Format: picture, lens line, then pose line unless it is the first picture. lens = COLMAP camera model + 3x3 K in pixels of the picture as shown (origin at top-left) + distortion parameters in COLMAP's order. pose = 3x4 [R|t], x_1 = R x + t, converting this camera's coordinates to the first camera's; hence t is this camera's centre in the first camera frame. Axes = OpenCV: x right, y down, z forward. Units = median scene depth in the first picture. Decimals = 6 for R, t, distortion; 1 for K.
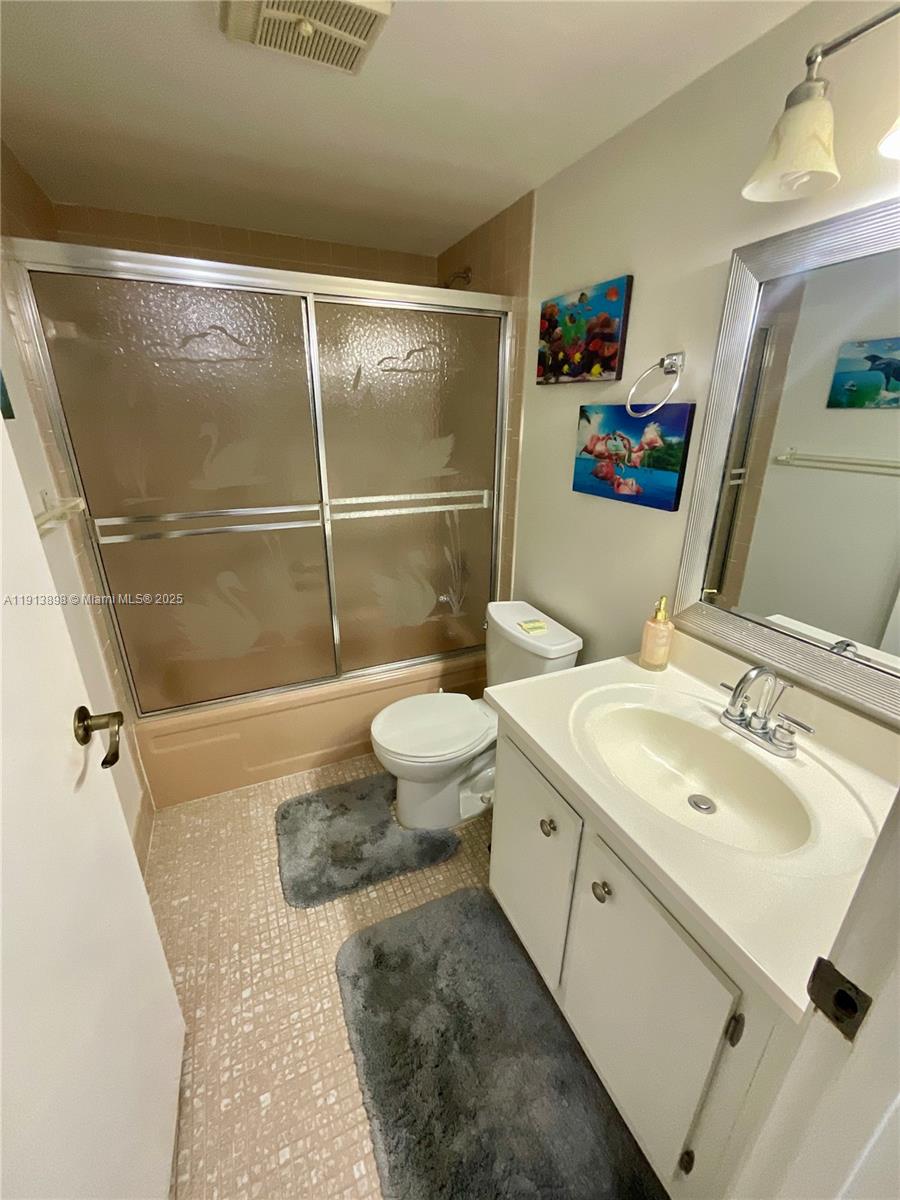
lens RADIAL K [[486.1, 0, 449.6], [0, 486.1, 599.2], [0, 0, 1]] dist [0.003550, -0.001925]
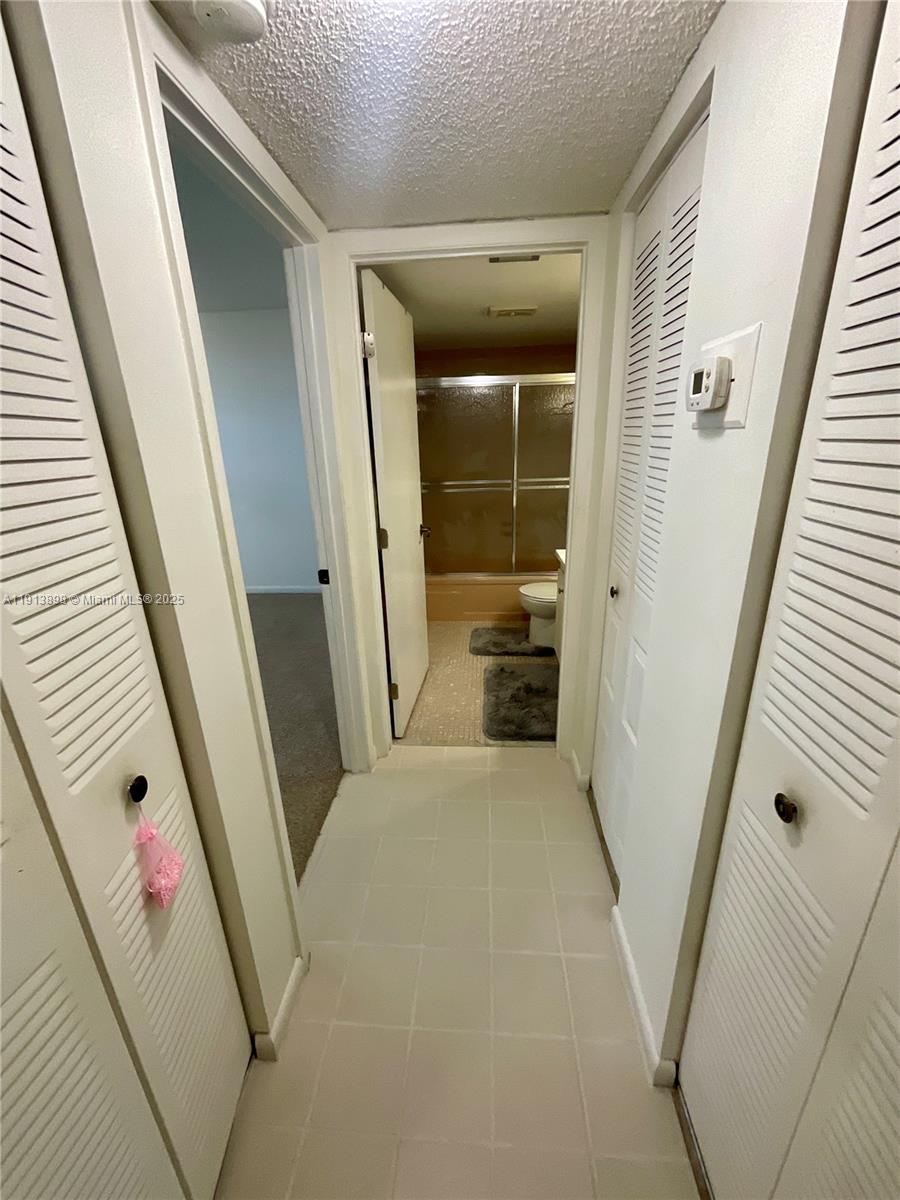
lens RADIAL K [[486.1, 0, 449.5], [0, 486.1, 606.7], [0, 0, 1]] dist [0.003550, -0.001925]
pose [[0.878759, 0.121216, -0.461616, 0.628649], [-0.137959, 0.990435, -0.002548, 0.459157], [0.456892, 0.065923, 0.887076, -1.108065]]
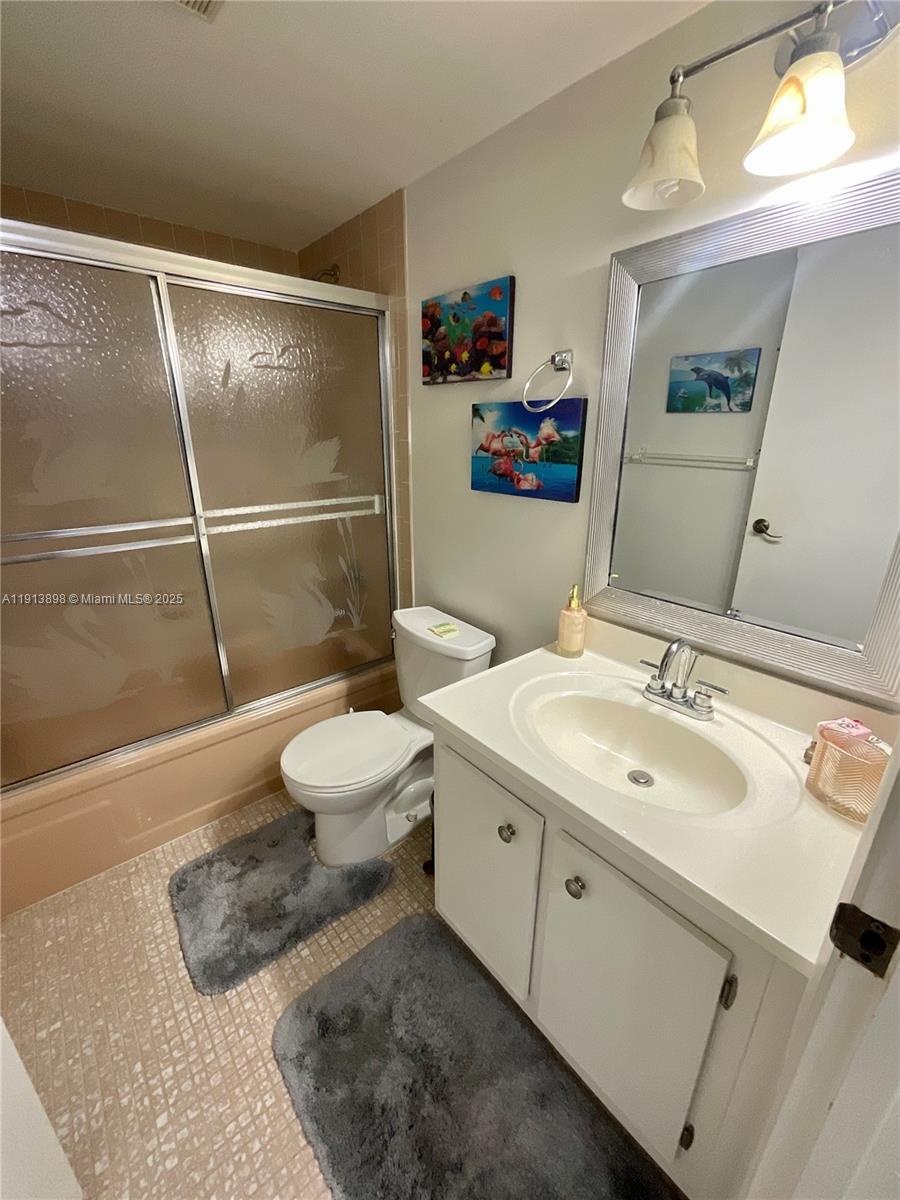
lens RADIAL K [[486.1, 0, 450.5], [0, 486.1, 599.5], [0, 0, 1]] dist [0.003550, -0.001925]
pose [[0.962181, -0.094885, 0.255350, -0.073445], [0.101318, 0.994780, -0.012127, 0.009841], [-0.252866, 0.037540, 0.966773, 0.062963]]
